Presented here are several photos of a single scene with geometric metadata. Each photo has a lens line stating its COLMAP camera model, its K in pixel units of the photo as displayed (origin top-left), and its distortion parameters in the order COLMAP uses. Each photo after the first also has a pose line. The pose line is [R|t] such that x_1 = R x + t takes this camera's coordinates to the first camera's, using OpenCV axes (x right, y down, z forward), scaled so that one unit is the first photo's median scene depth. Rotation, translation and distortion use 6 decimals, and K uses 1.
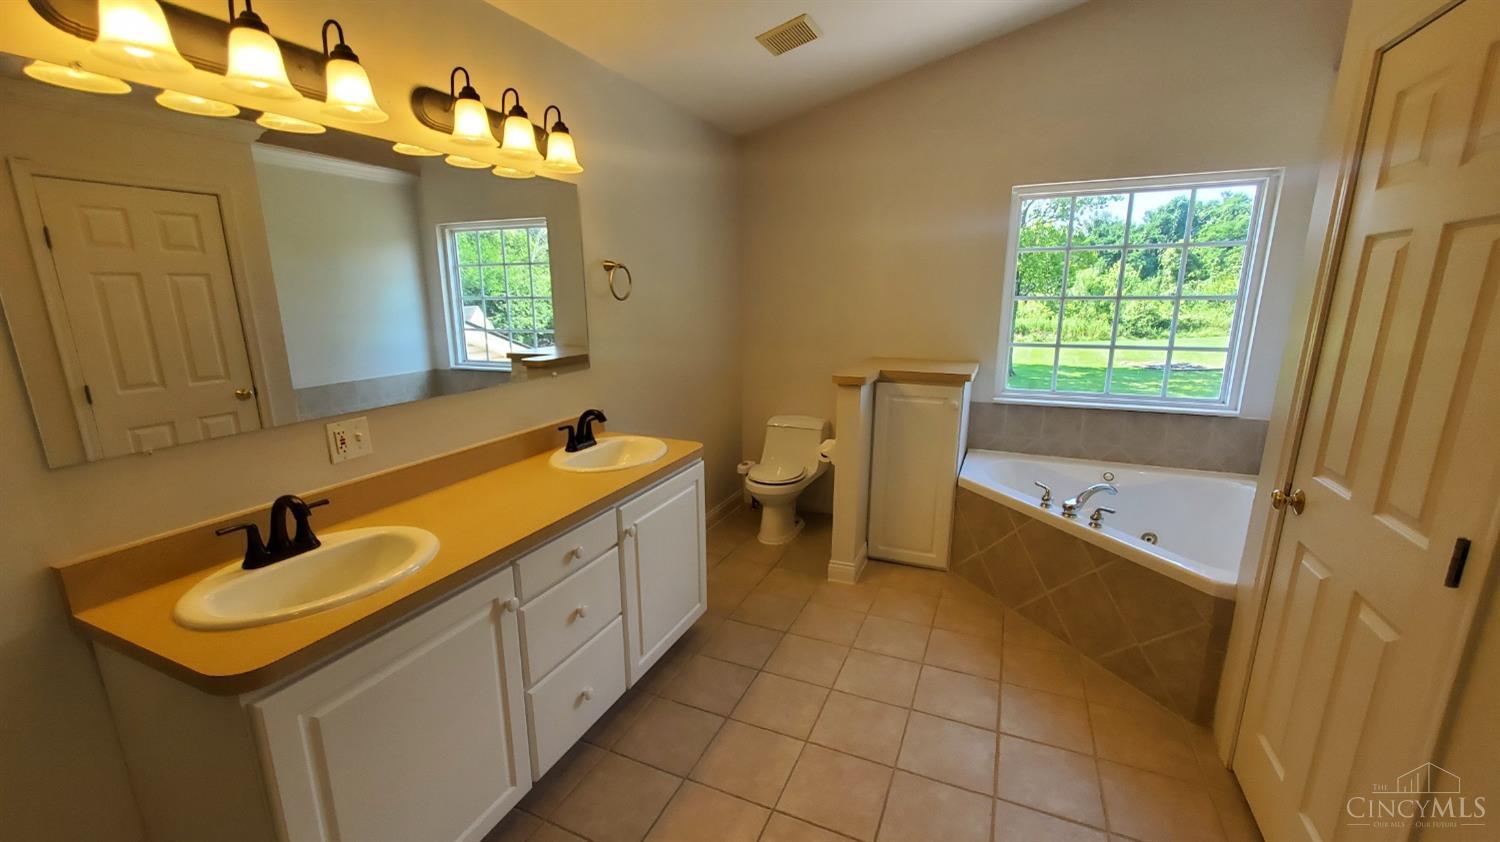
lens RADIAL K [[595.4, 0, 750.2], [0, 595.4, 432.8], [0, 0, 1]] dist [0.002814, -0.000191]
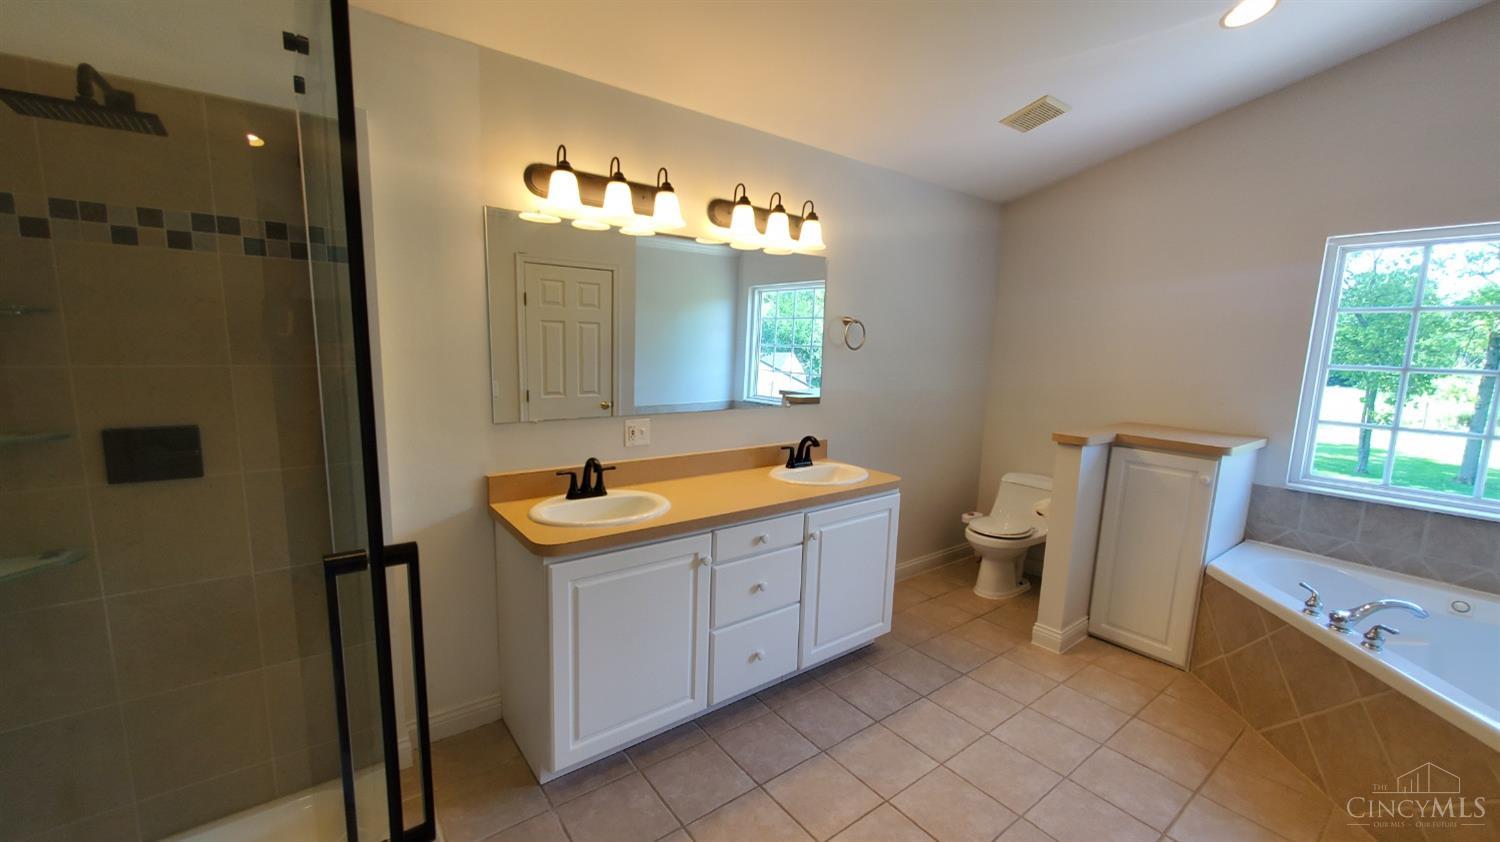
lens RADIAL K [[595.4, 0, 750.2], [0, 595.4, 432.8], [0, 0, 1]] dist [0.002814, -0.000191]
pose [[0.875968, 0.104514, -0.470911, 0.187940], [-0.144454, 0.988279, -0.049368, 0.030013], [0.460232, 0.111270, 0.880798, -0.124459]]
